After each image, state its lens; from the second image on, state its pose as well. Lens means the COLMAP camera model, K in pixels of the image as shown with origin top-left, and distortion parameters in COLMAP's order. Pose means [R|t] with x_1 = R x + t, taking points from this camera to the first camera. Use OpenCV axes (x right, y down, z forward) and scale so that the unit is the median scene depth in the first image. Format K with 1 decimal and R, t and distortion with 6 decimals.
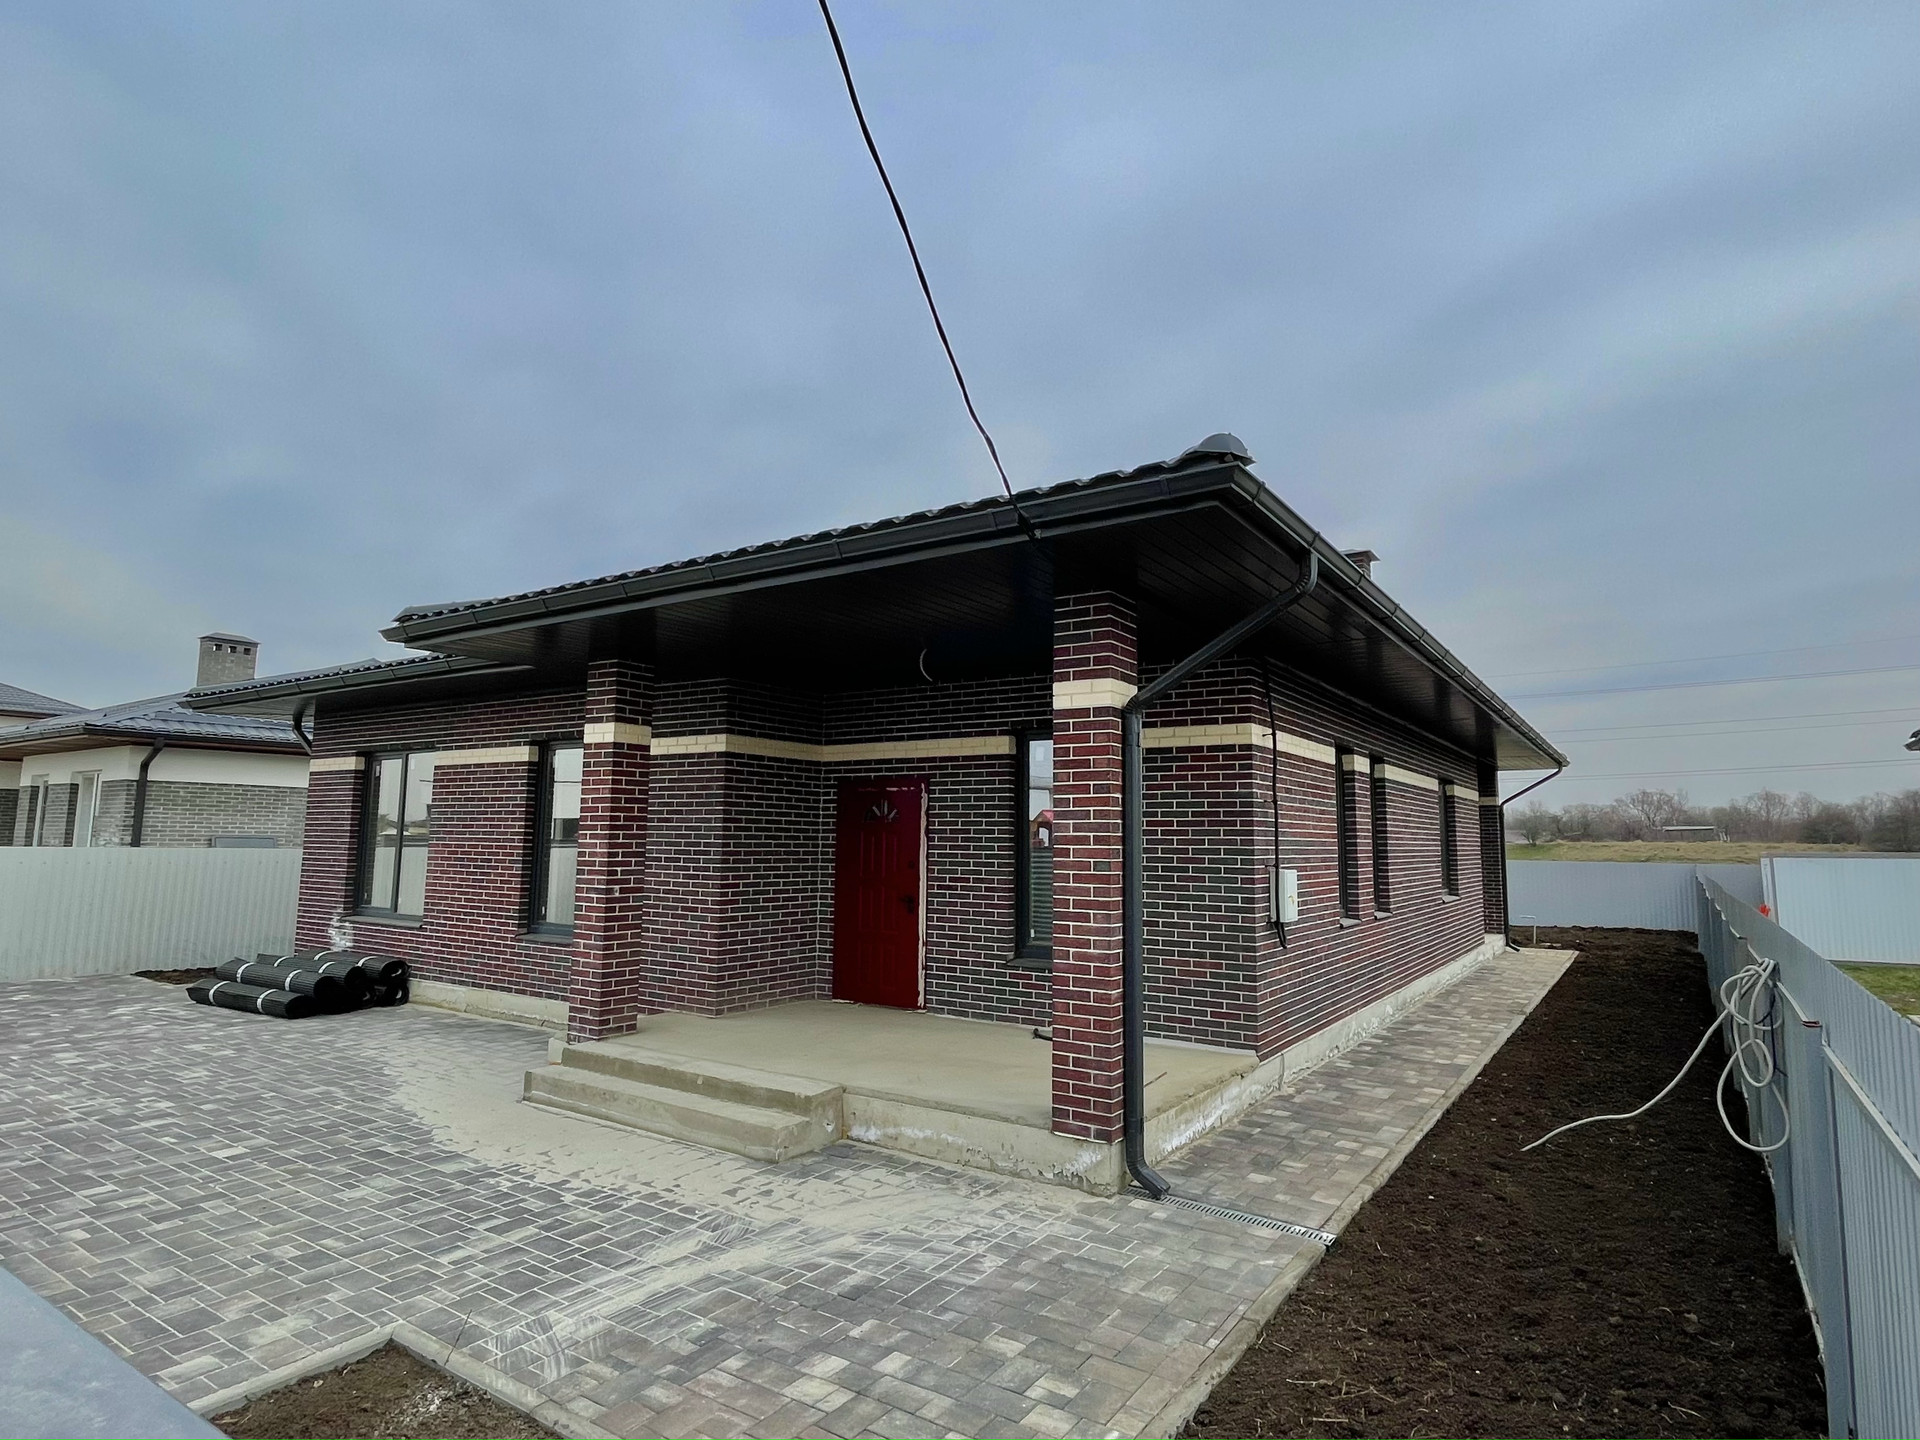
lens RADIAL K [[1041.0, 0, 960.0], [0, 1041.0, 720.0], [0, 0, 1]] dist [0.003171, -0.000898]
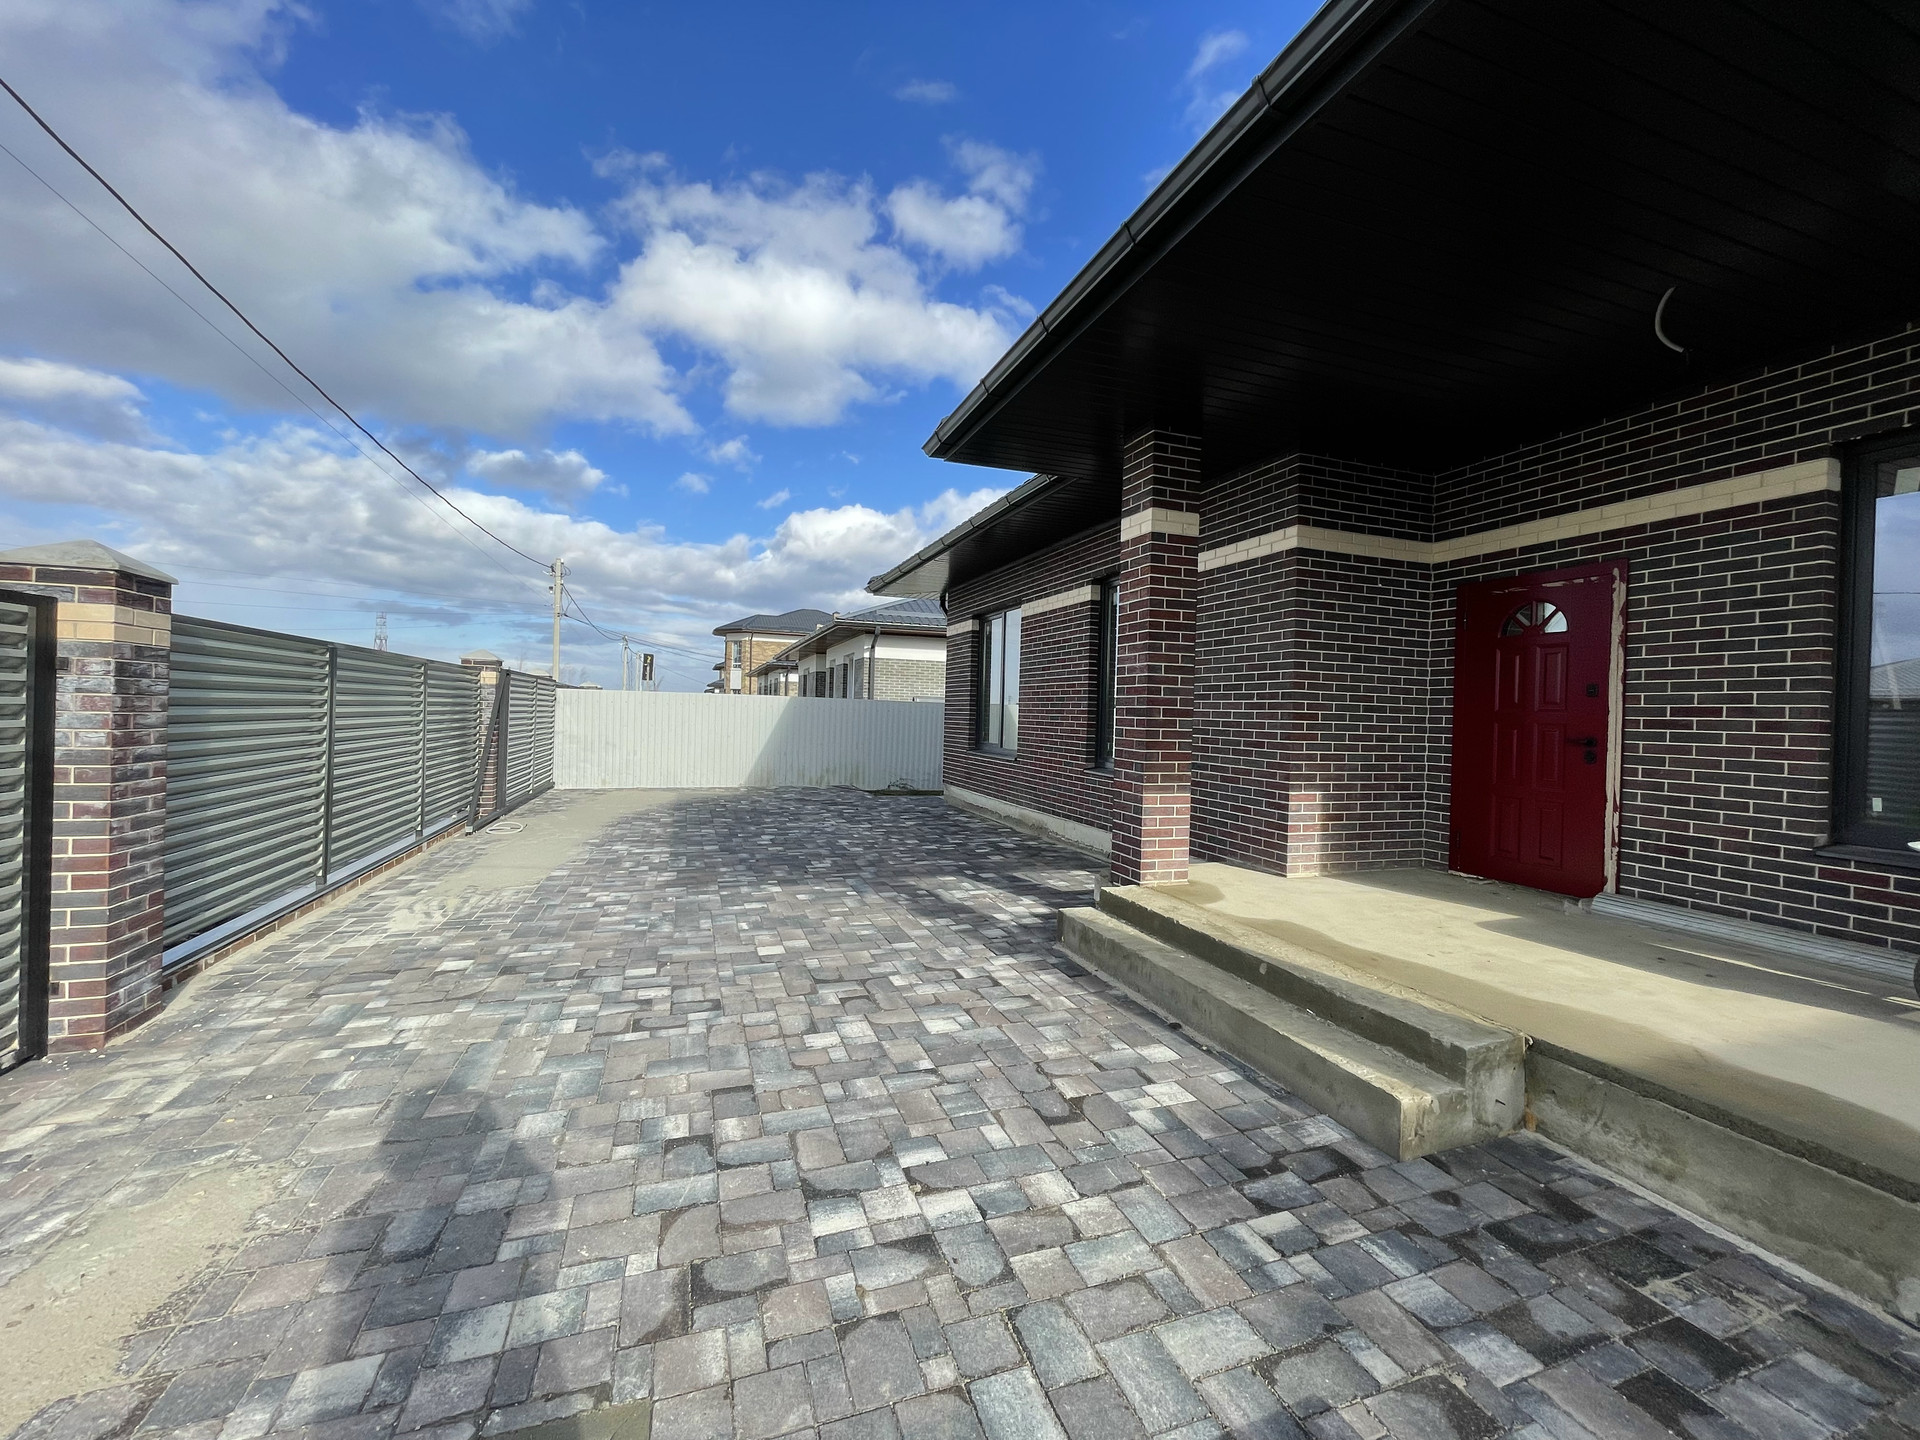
lens RADIAL K [[775.5, 0, 962.0], [0, 775.5, 715.3], [0, 0, 1]] dist [-0.002997, -0.000092]
pose [[0.807542, 0.012030, -0.589688, -0.086846], [0.049129, 0.994945, 0.087578, 0.097909], [0.587761, -0.099693, 0.802869, 0.385880]]
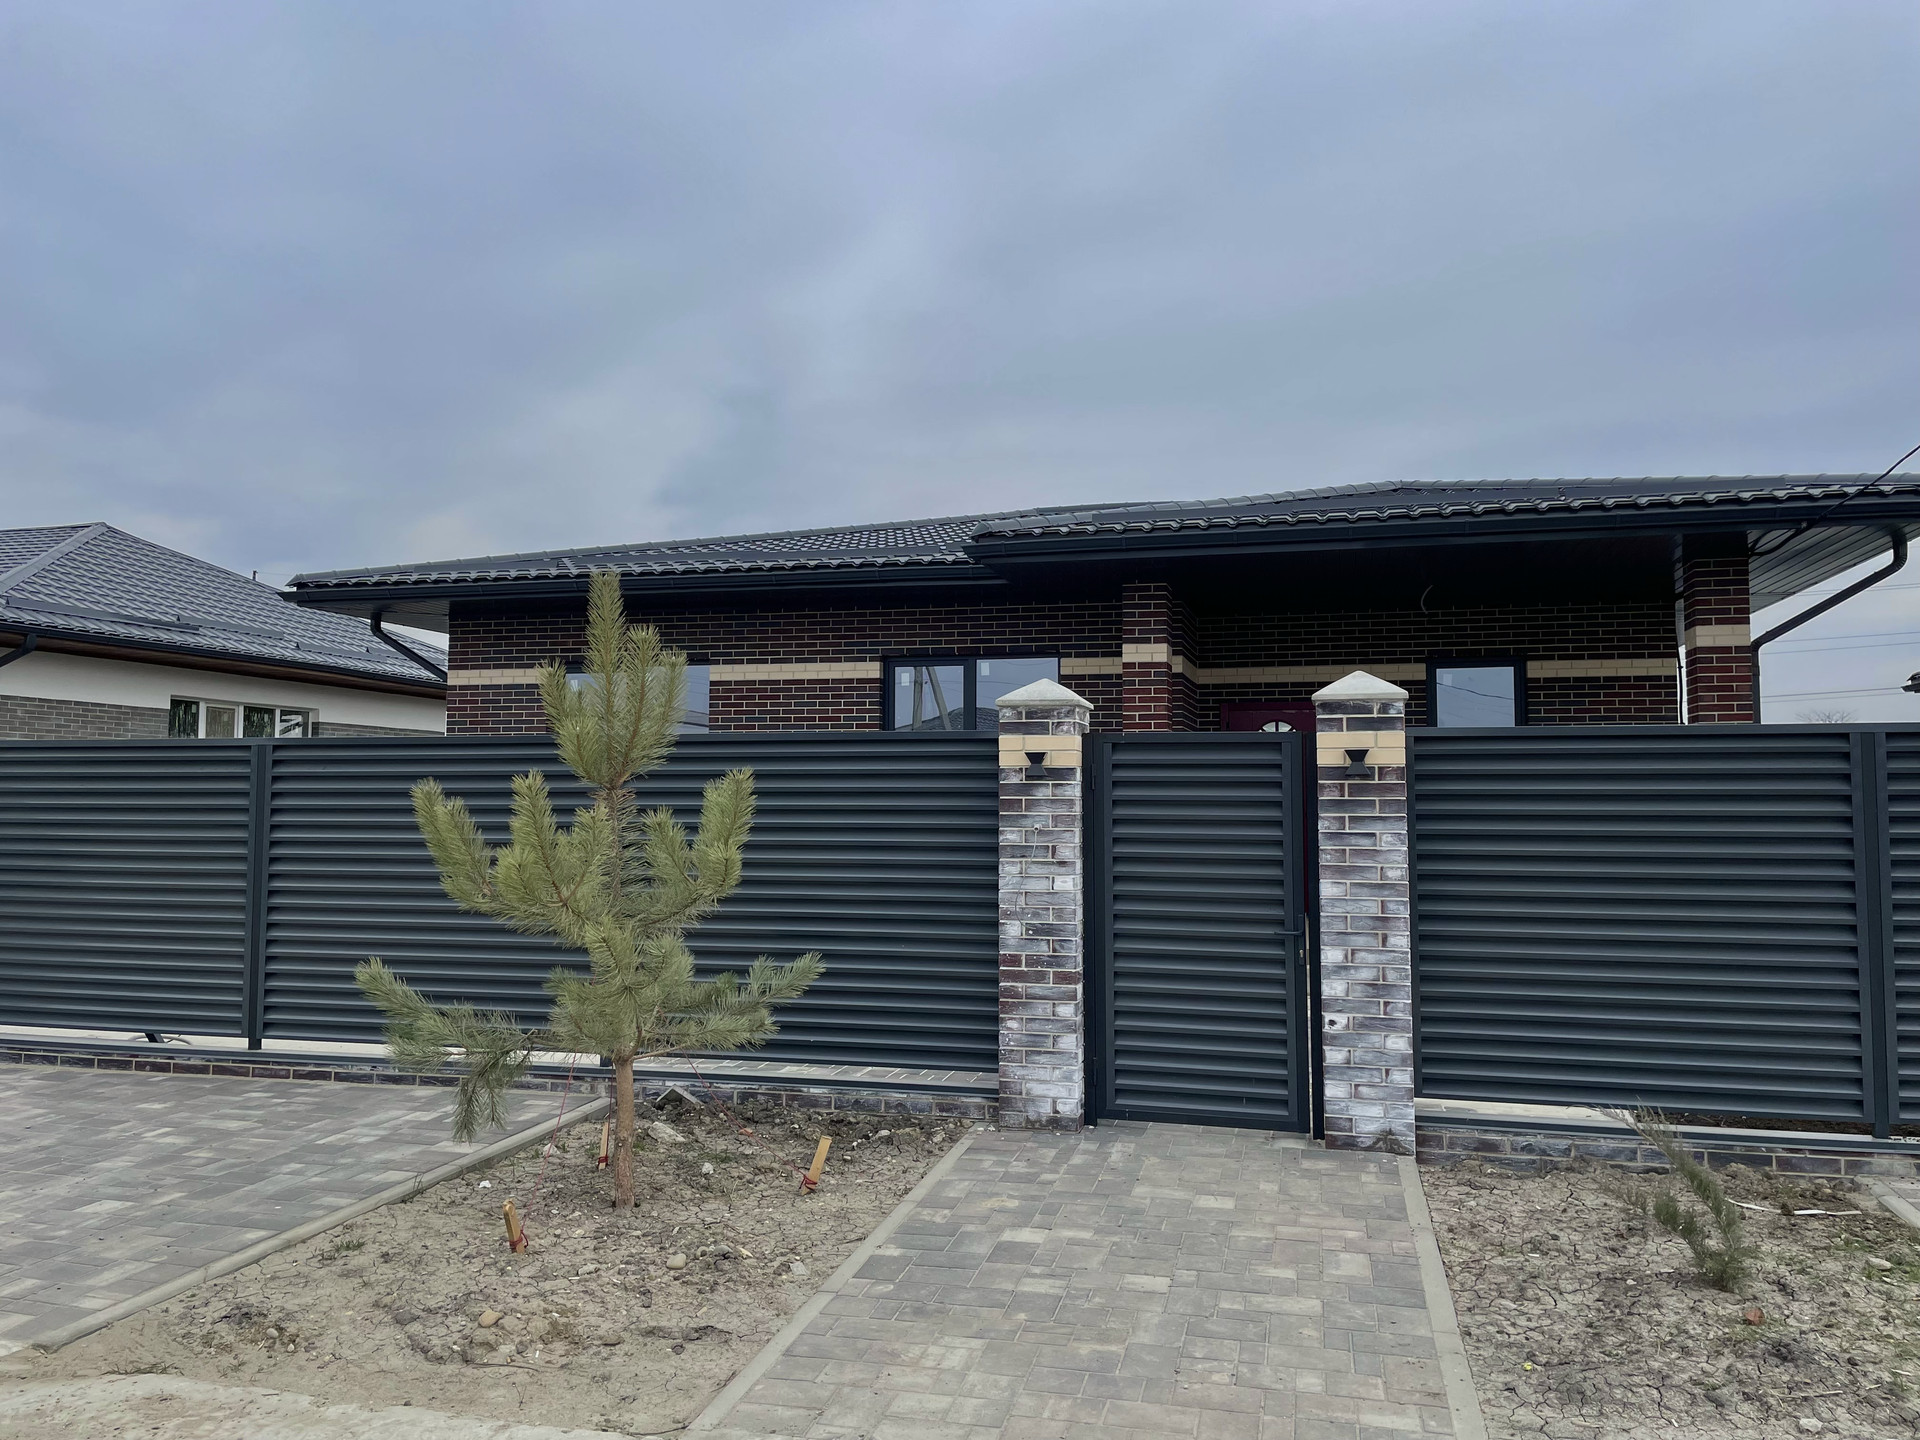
lens RADIAL K [[1440.8, 0, 958.7], [0, 1440.8, 724.3], [0, 0, 1]] dist [0.102611, -0.136444]
pose [[0.944344, 0.009272, 0.328828, -0.955272], [-0.029363, 0.997988, 0.056187, 0.007554], [-0.327645, -0.062715, 0.942717, -0.299125]]
